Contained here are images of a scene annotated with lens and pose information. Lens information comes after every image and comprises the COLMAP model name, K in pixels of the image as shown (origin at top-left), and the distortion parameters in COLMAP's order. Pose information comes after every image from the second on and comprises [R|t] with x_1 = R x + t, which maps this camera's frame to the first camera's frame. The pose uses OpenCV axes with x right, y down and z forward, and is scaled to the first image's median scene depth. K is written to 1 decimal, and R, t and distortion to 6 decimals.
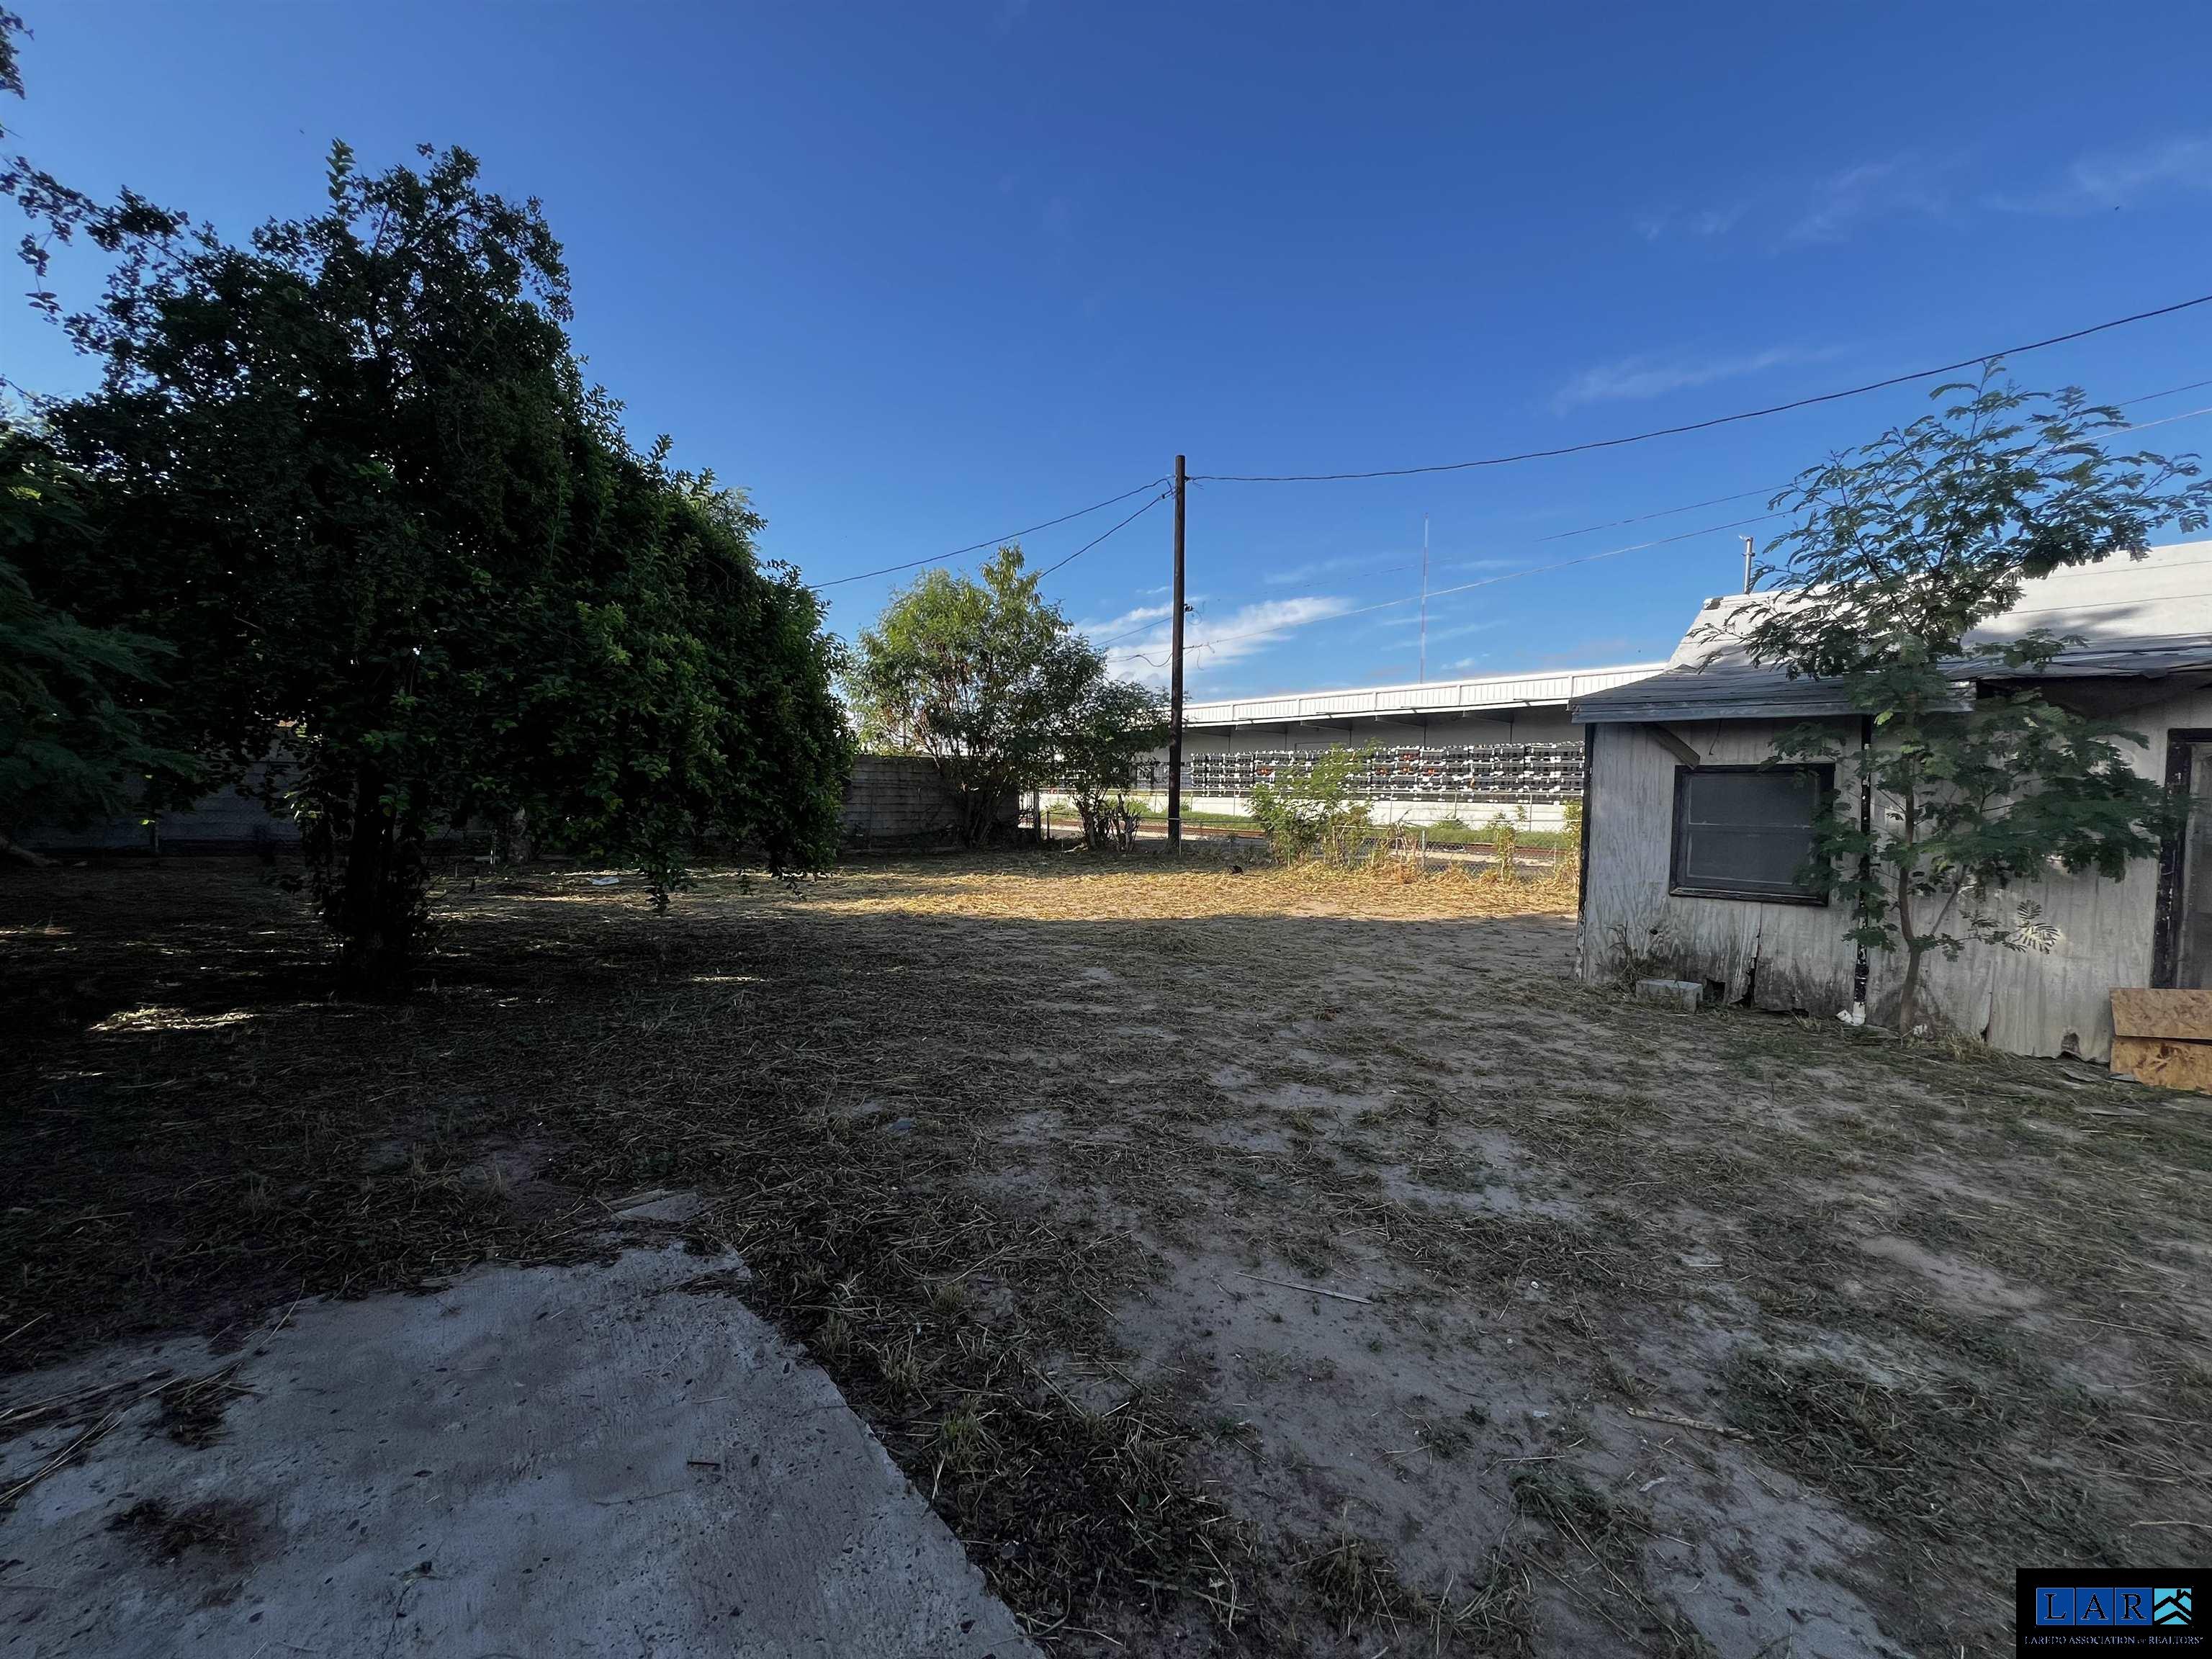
lens RADIAL K [[883.4, 0, 1100.5], [0, 883.4, 824.5], [0, 0, 1]] dist [-0.002299, 0.001025]
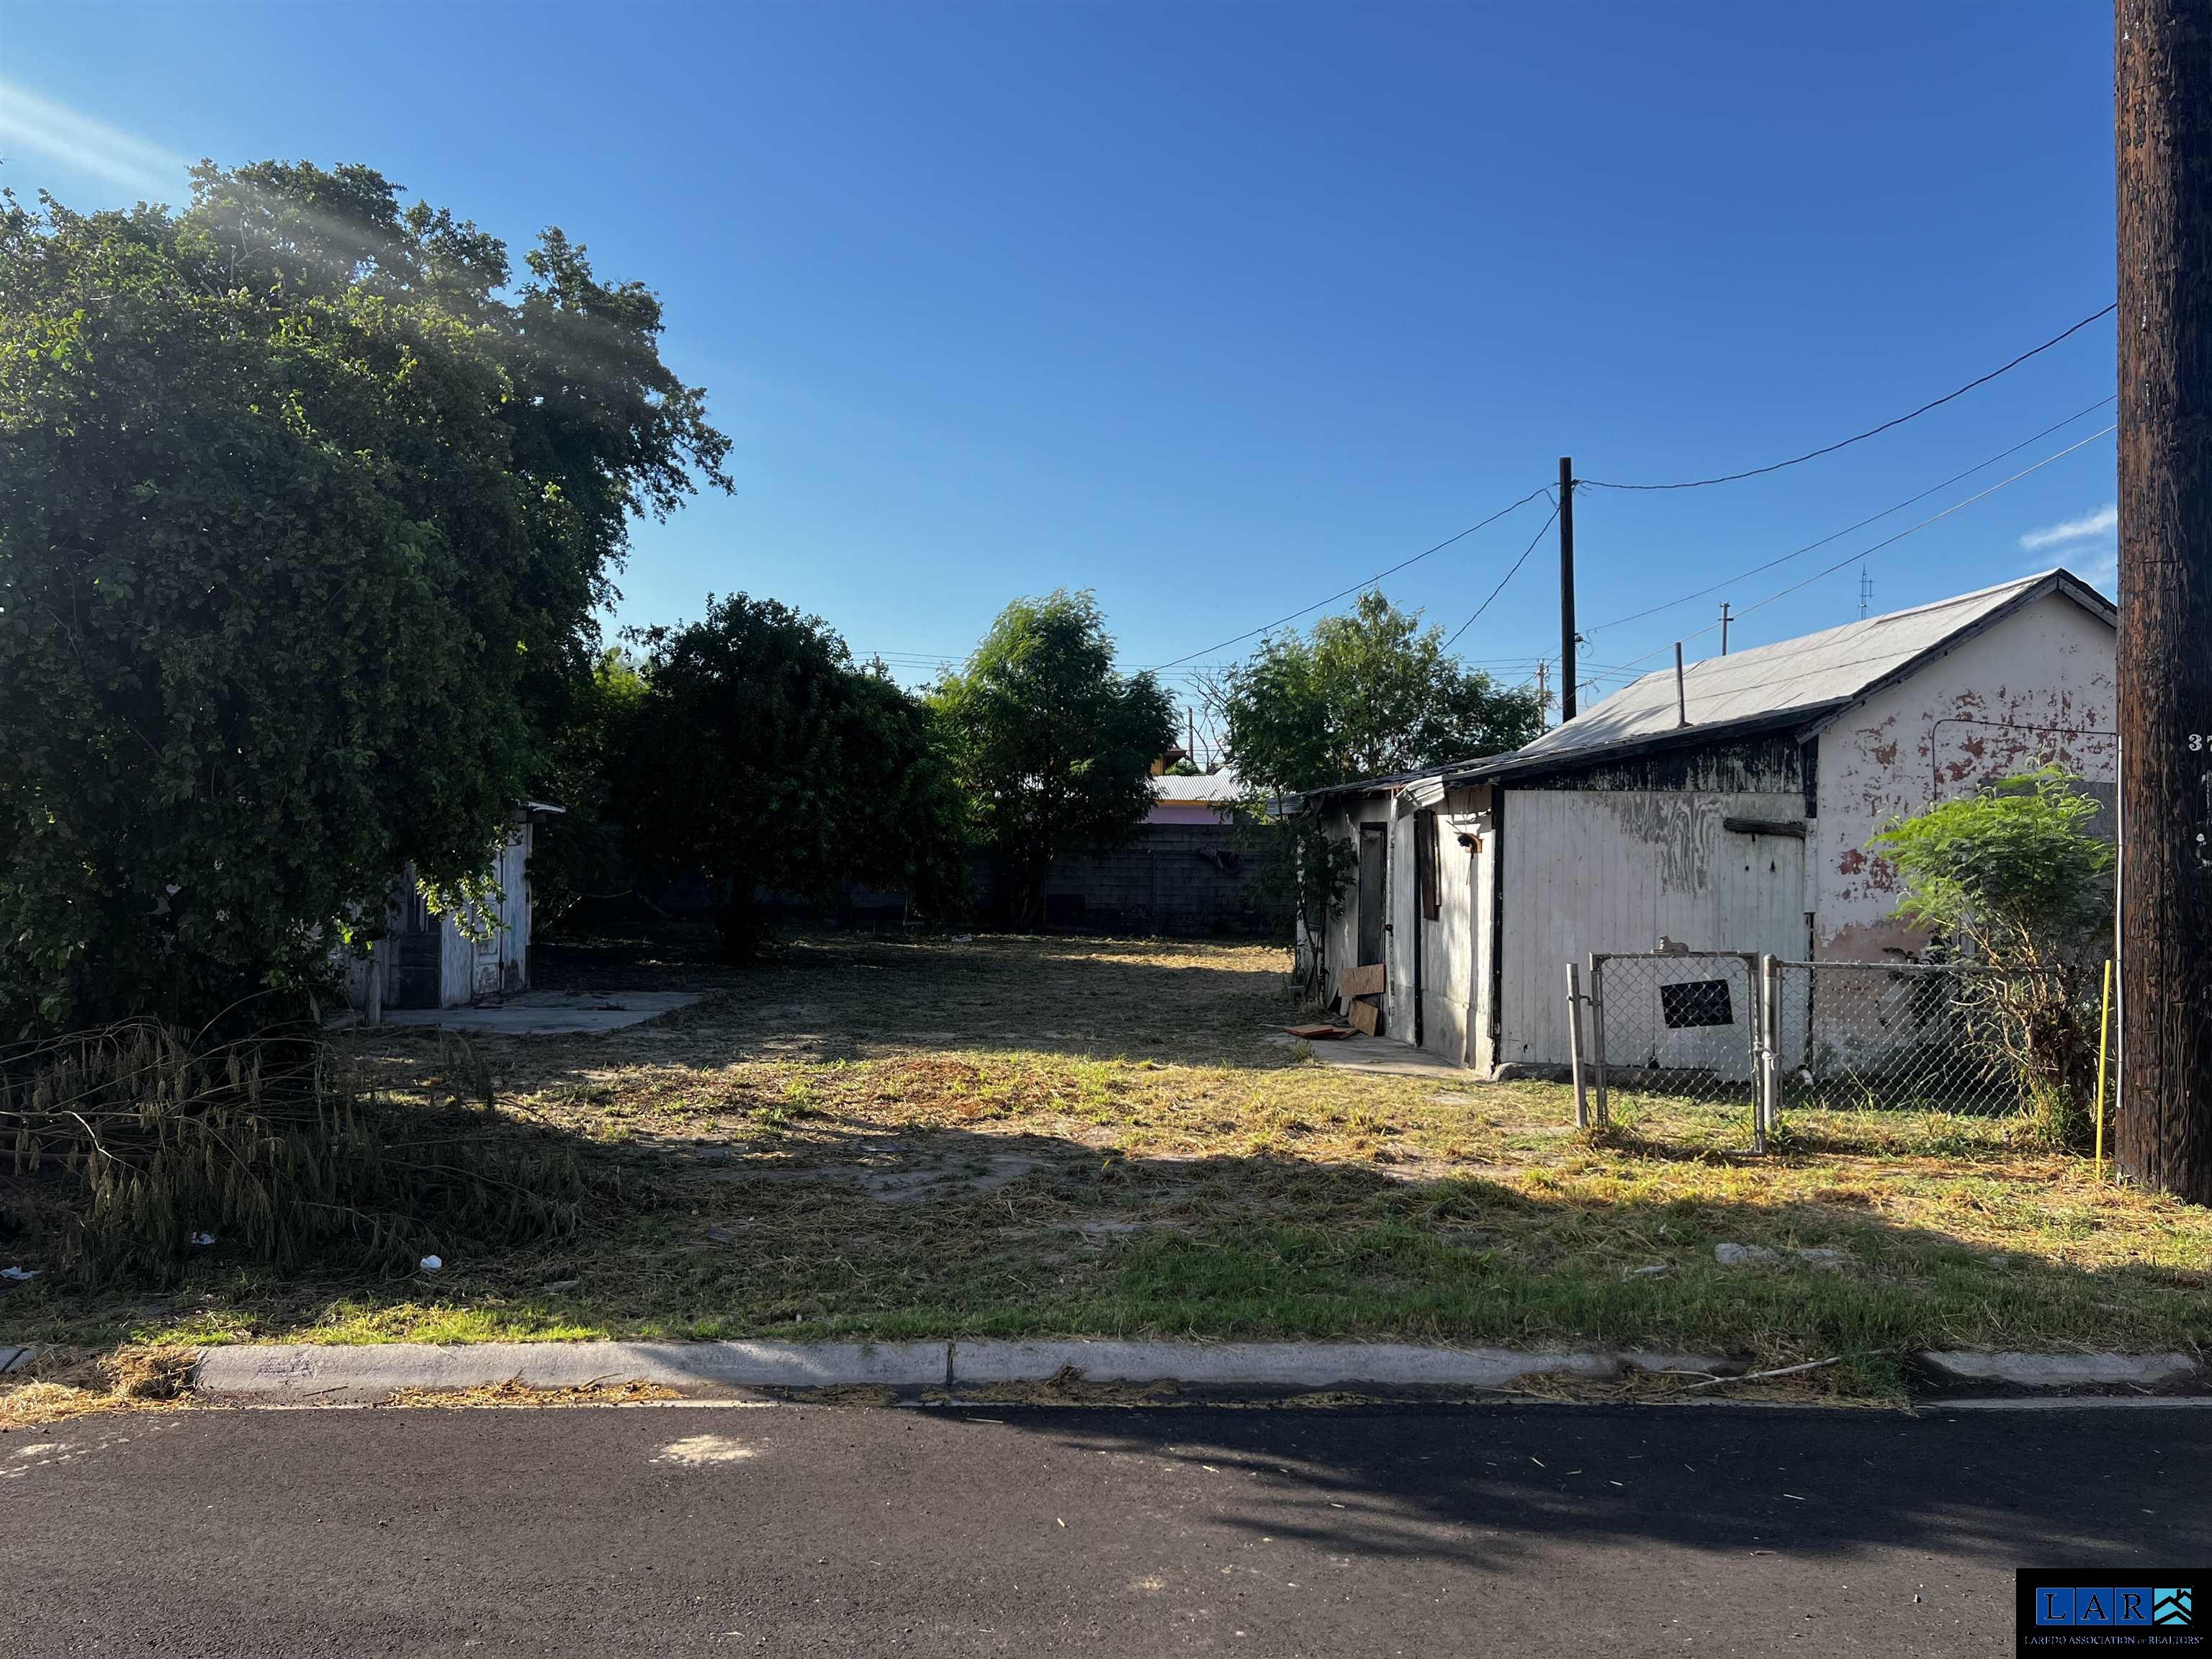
lens RADIAL K [[1663.0, 0, 1120.5], [0, 1663.0, 834.3], [0, 0, 1]] dist [0.059339, -0.057313]
pose [[0.791575, -0.019268, -0.610769, 2.667925], [-0.016210, 0.998489, -0.052508, 0.091972], [0.610857, 0.051465, 0.790066, -1.791962]]
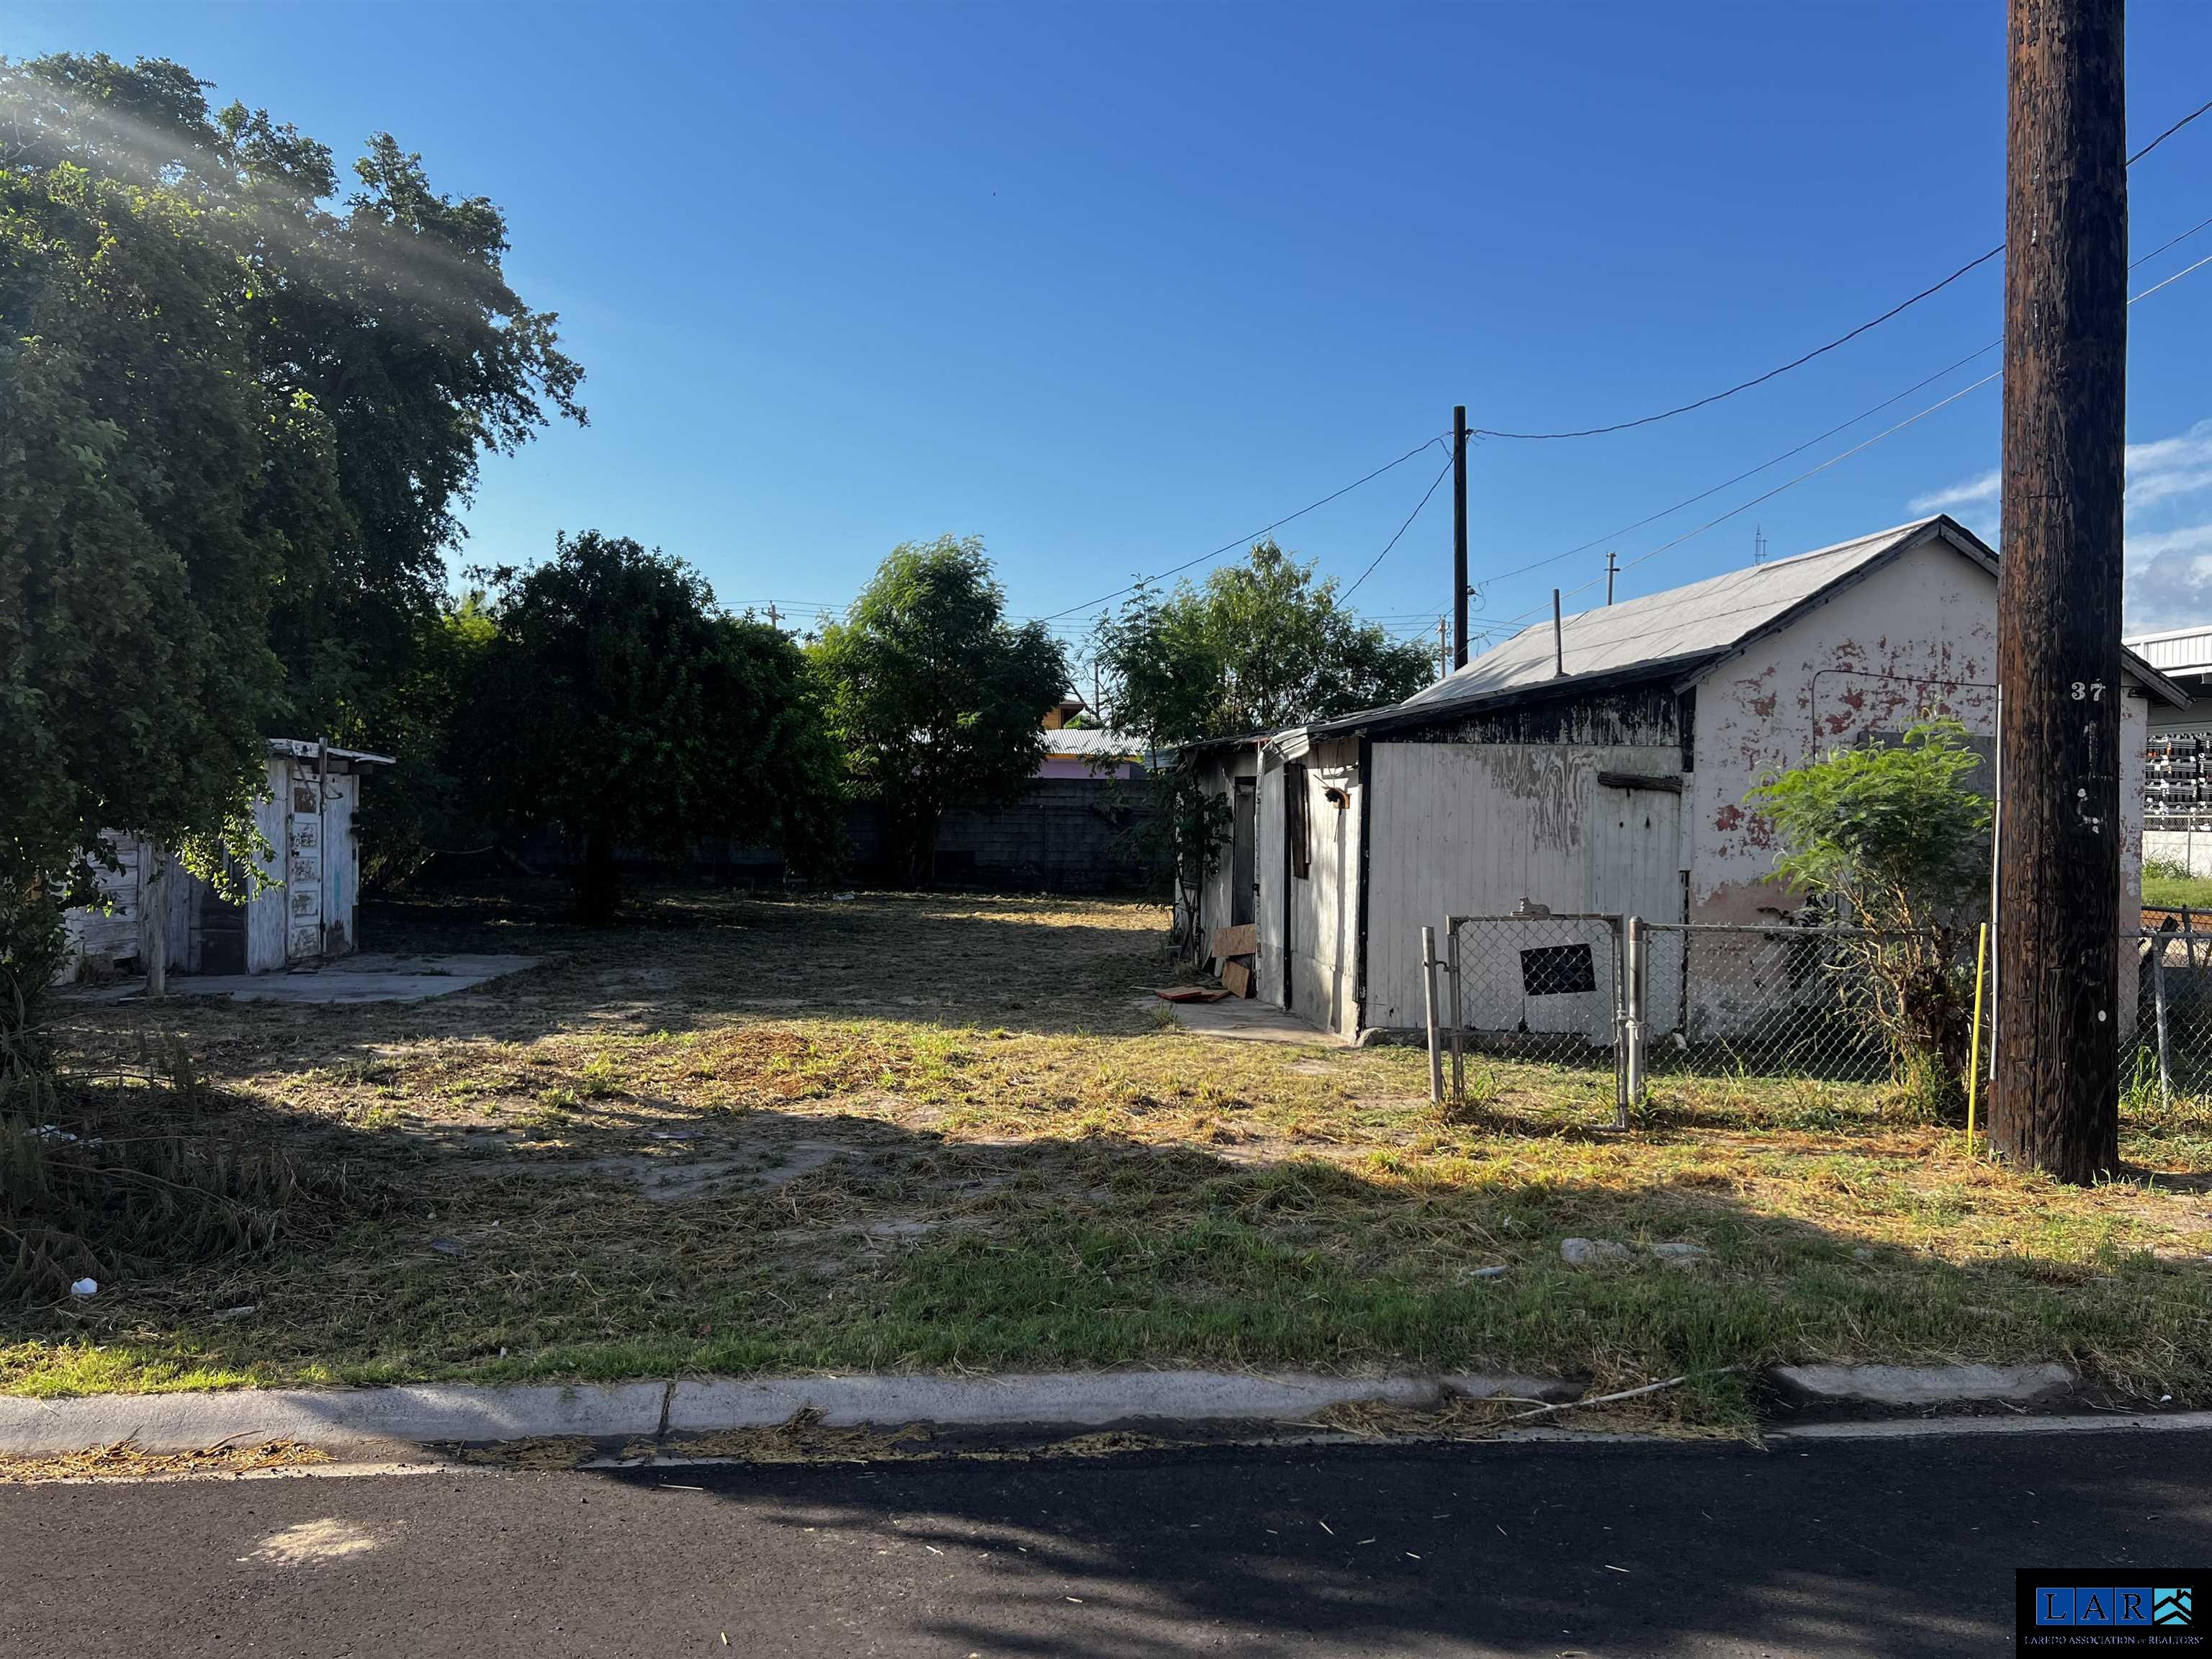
lens RADIAL K [[1659.4, 0, 1136.1], [0, 1659.4, 836.7], [0, 0, 1]] dist [0.056789, -0.053568]
pose [[0.827633, -0.001683, -0.561267, 2.645278], [-0.014857, 0.999579, -0.024906, 0.083792], [0.561073, 0.028952, 0.827260, -1.618768]]
